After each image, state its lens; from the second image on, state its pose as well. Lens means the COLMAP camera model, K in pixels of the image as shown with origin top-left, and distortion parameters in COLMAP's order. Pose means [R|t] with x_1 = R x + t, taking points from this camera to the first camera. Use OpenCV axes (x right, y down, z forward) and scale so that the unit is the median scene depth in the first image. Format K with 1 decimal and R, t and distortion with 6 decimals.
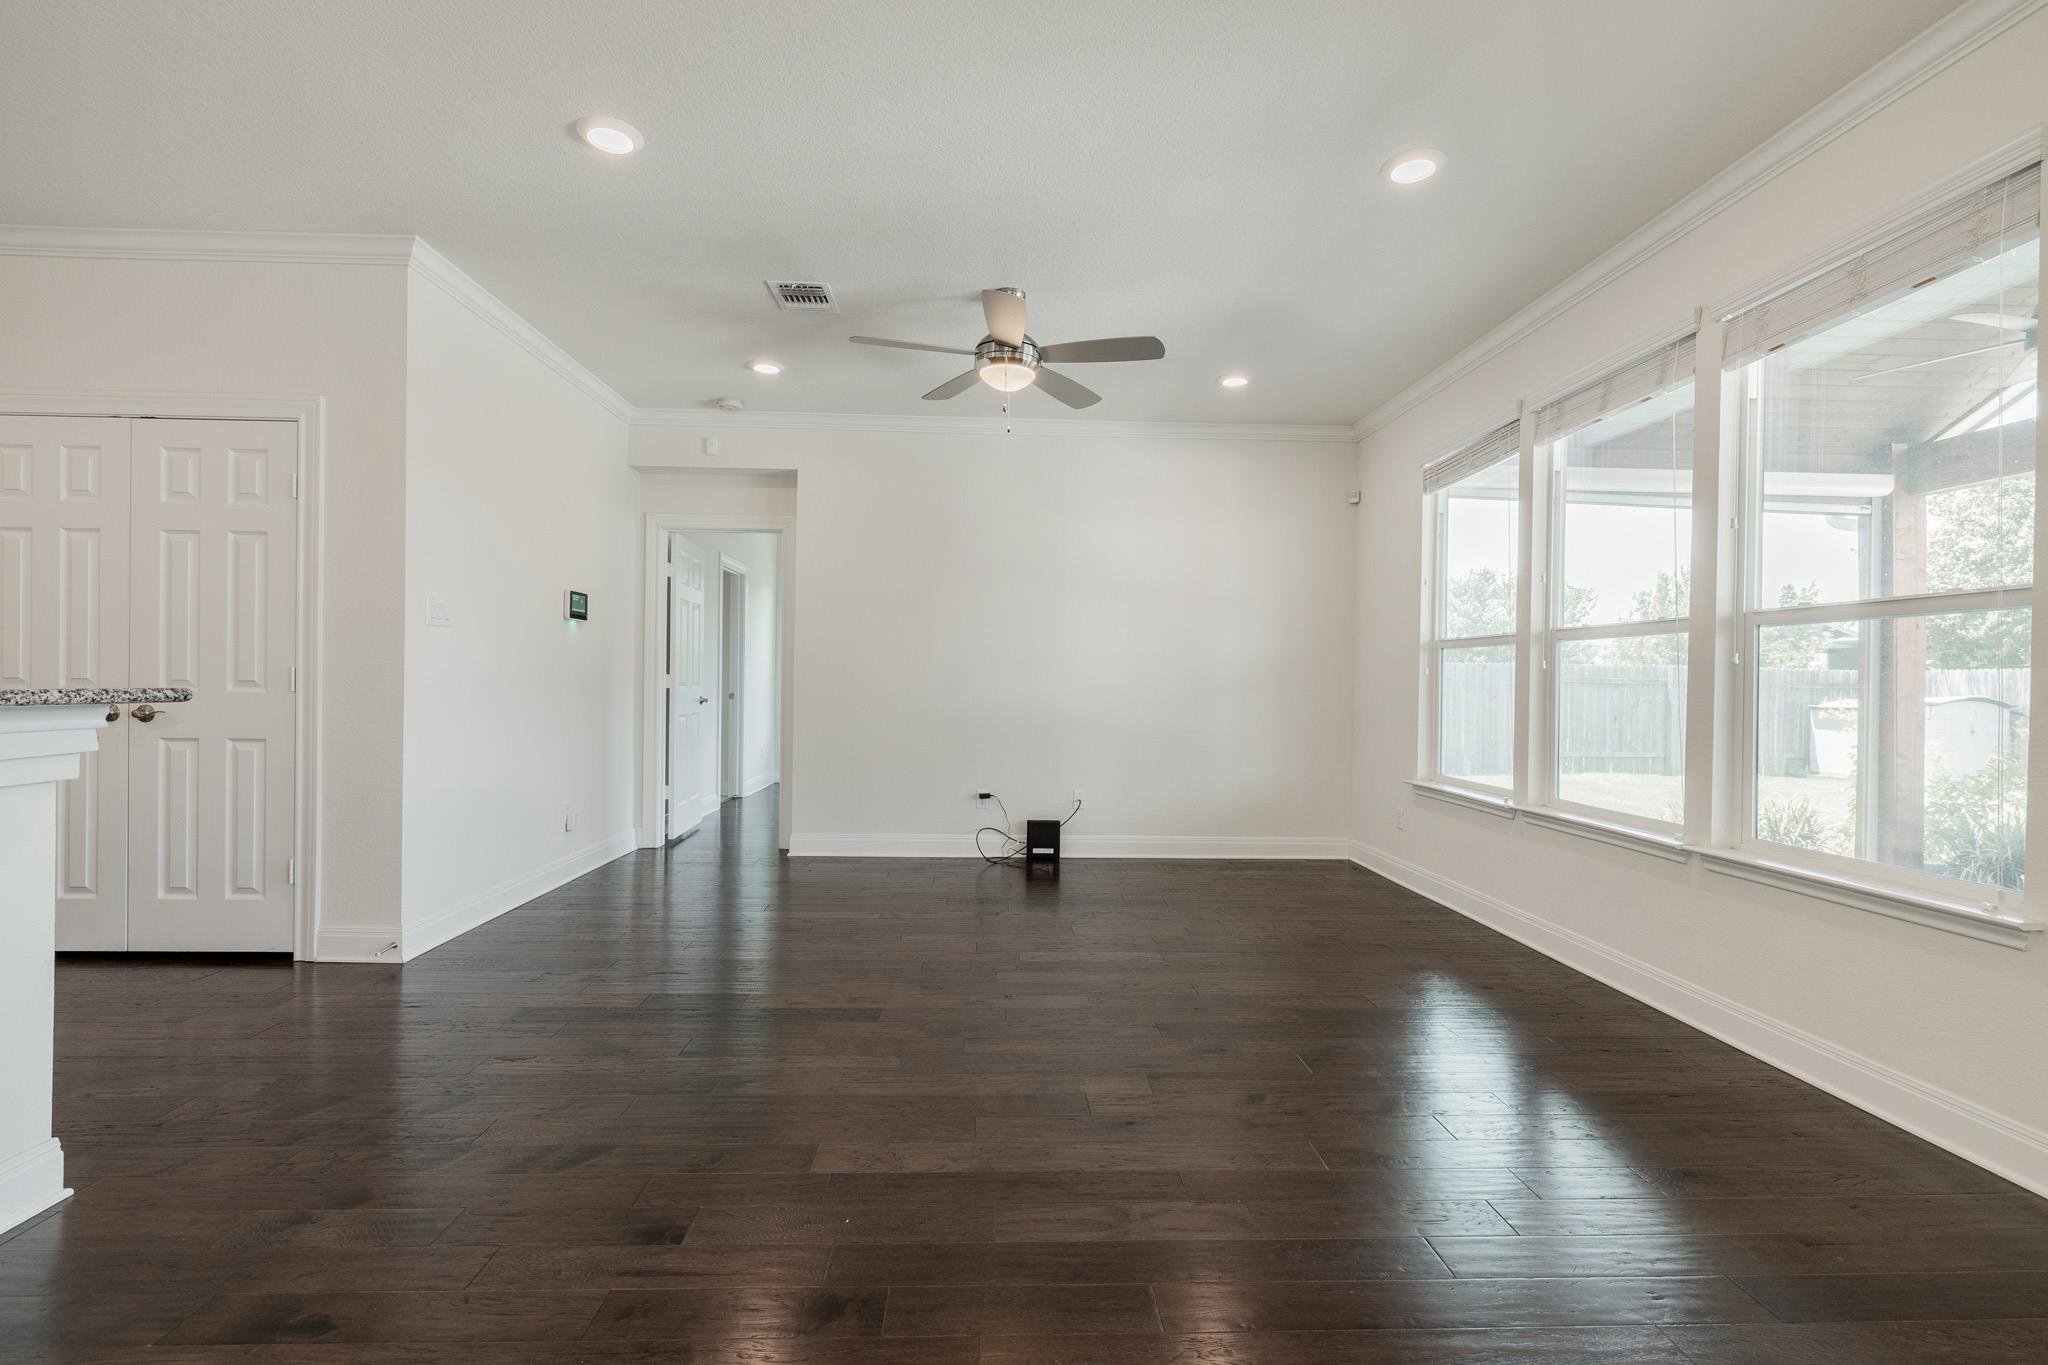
lens RADIAL K [[907.0, 0, 1016.5], [0, 907.0, 684.3], [0, 0, 1]] dist [-0.006832, 0.000868]
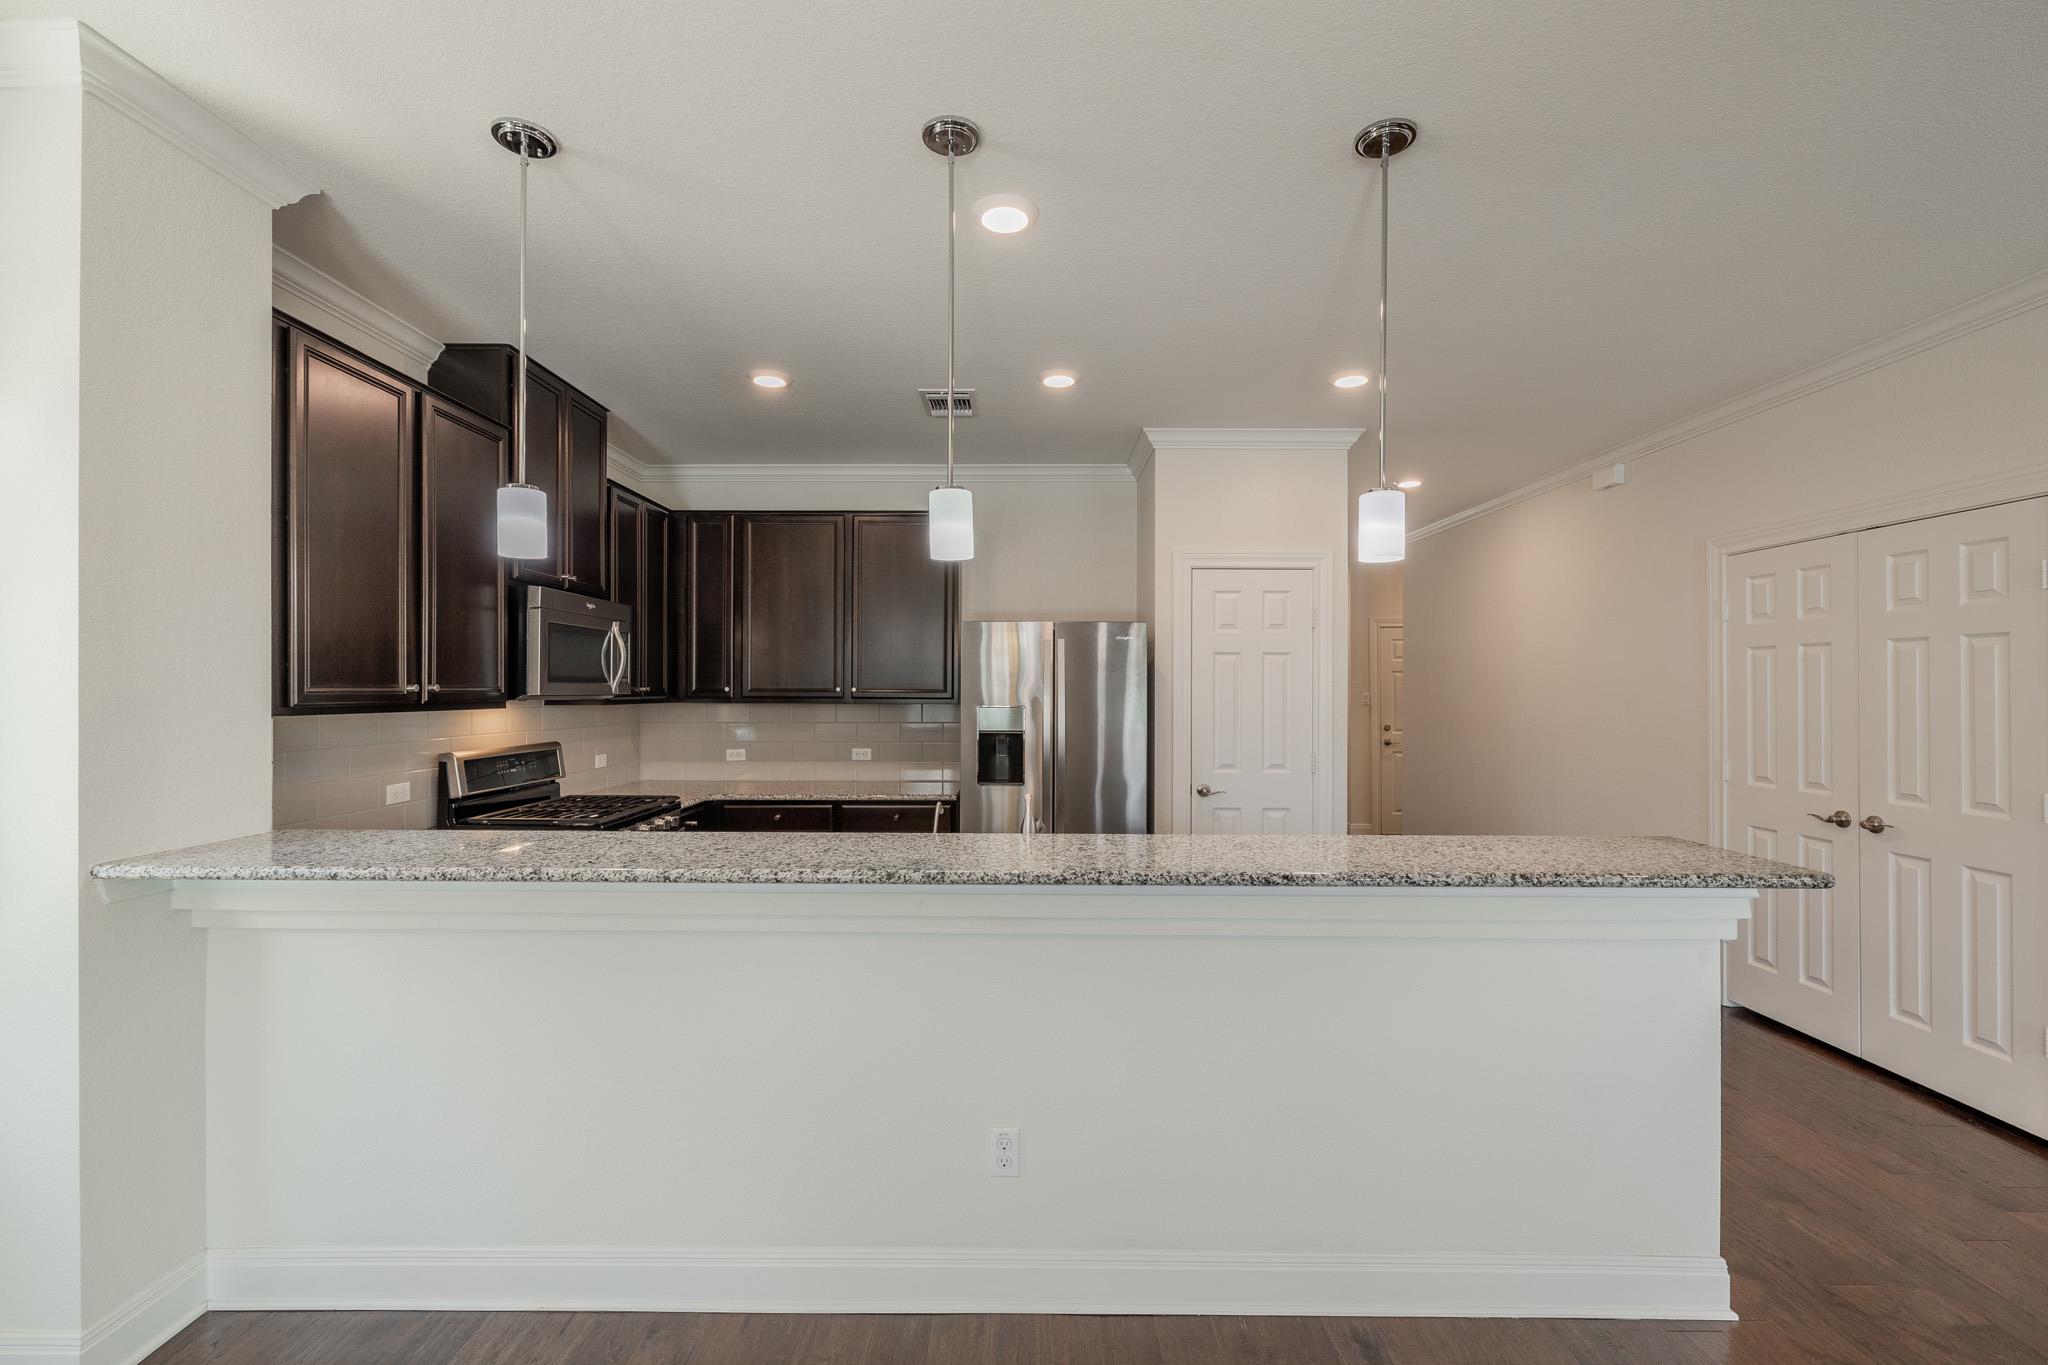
lens RADIAL K [[860.4, 0, 1026.0], [0, 860.4, 683.5], [0, 0, 1]] dist [0.001994, -0.000136]
pose [[-0.034763, -0.020425, -0.999187, 0.017949], [-0.008030, 0.999765, -0.020157, -0.083193], [0.999363, 0.007323, -0.034919, 0.081723]]
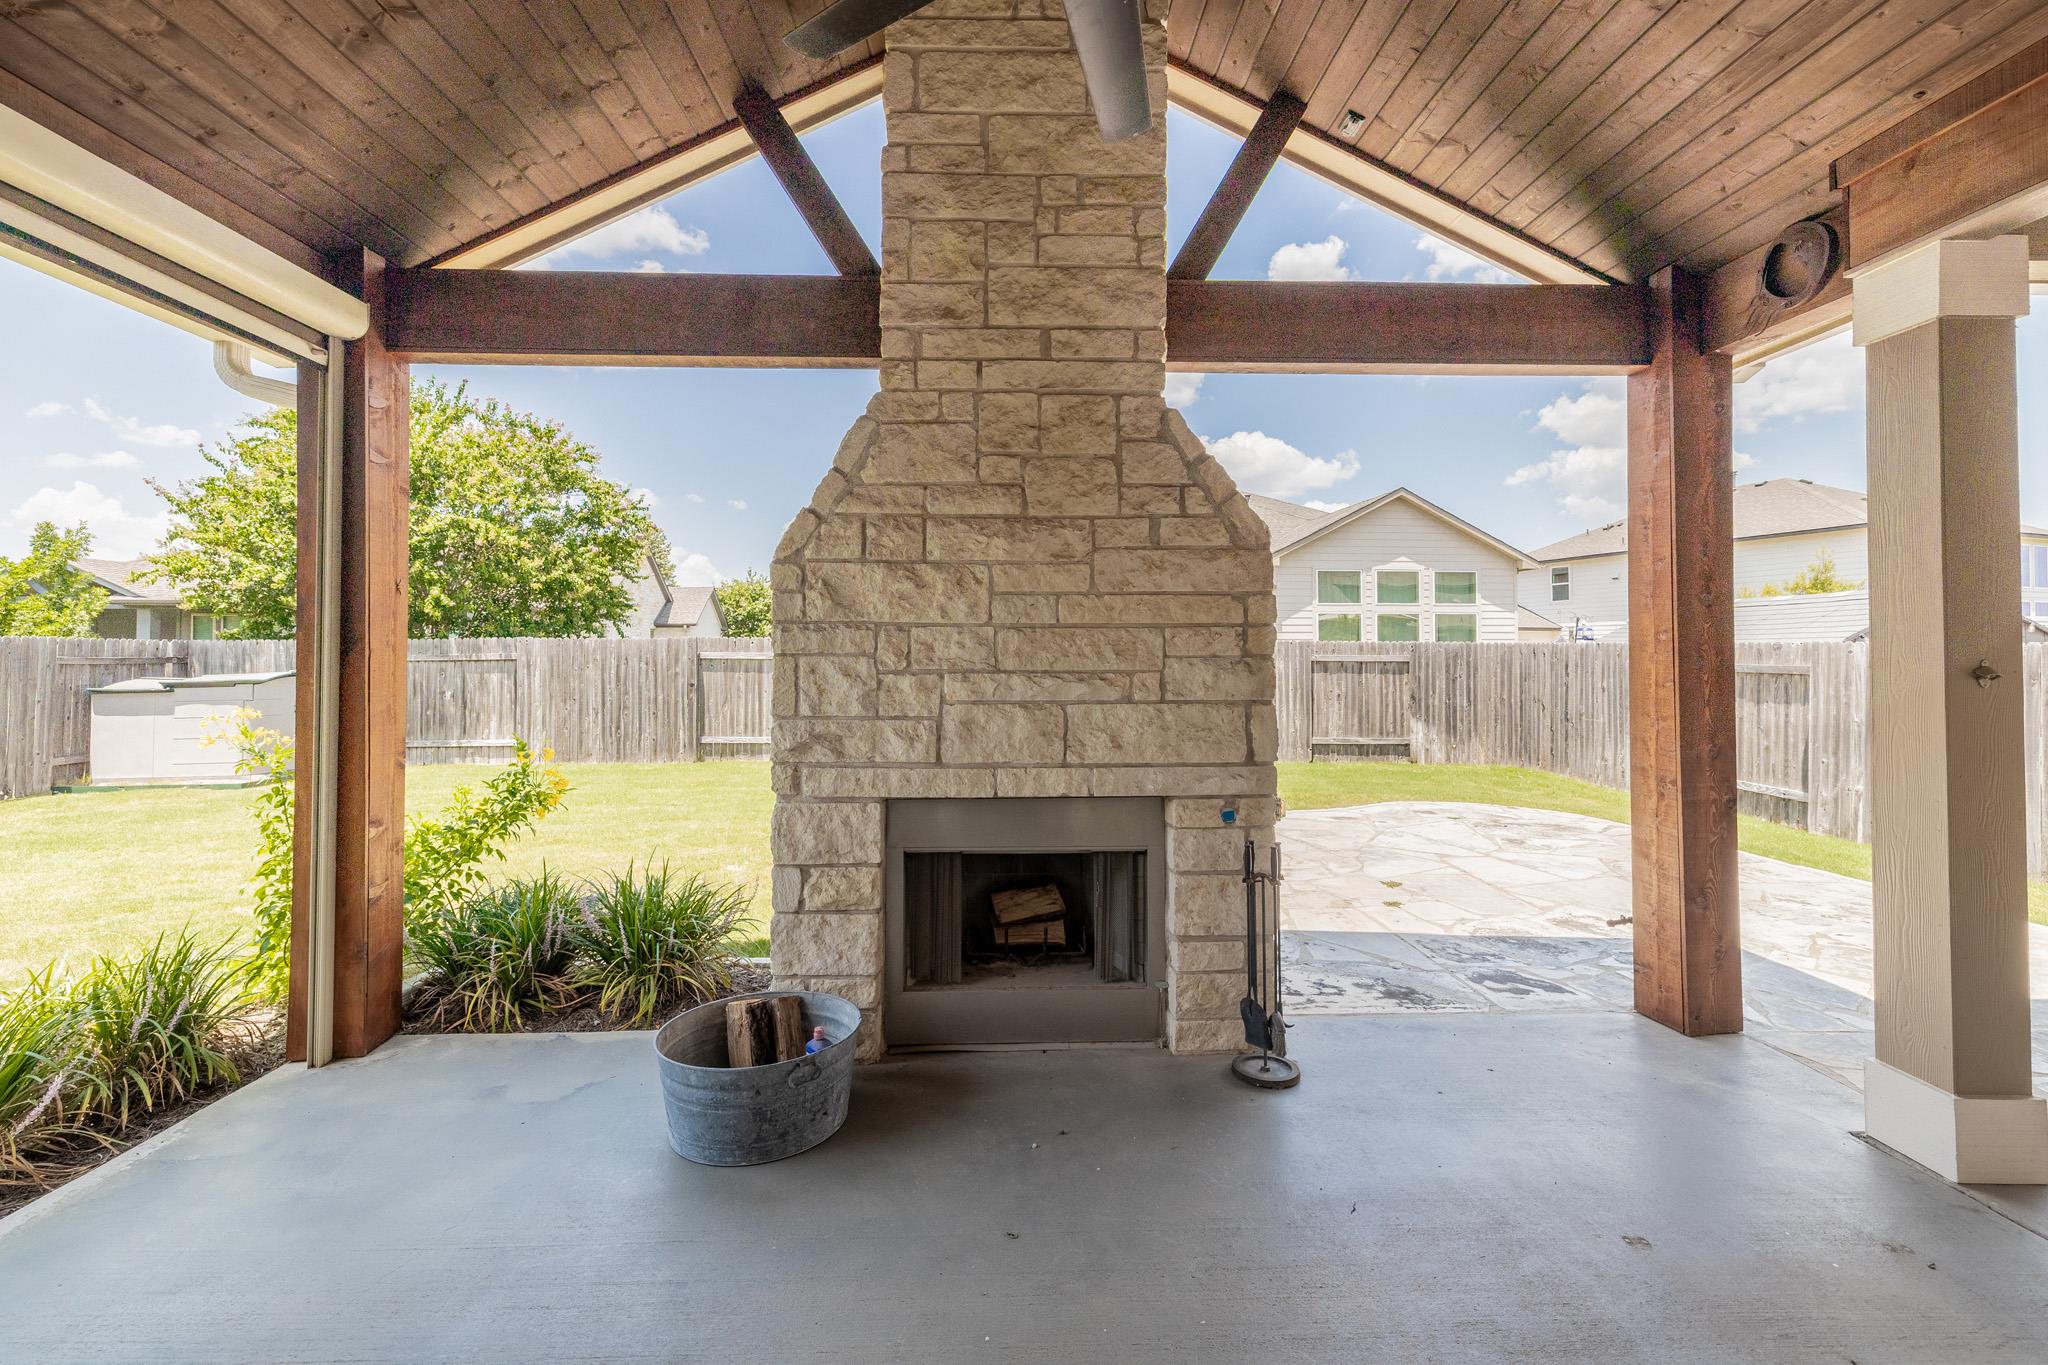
lens RADIAL K [[860.4, 0, 1026.8], [0, 860.4, 634.1], [0, 0, 1]] dist [0.001994, -0.000136]
pose [[0.001605, 0.007249, 0.999972, 0.713454], [0.004184, 0.999965, -0.007256, -0.046247], [-0.999990, 0.004196, 0.001575, 0.939093]]
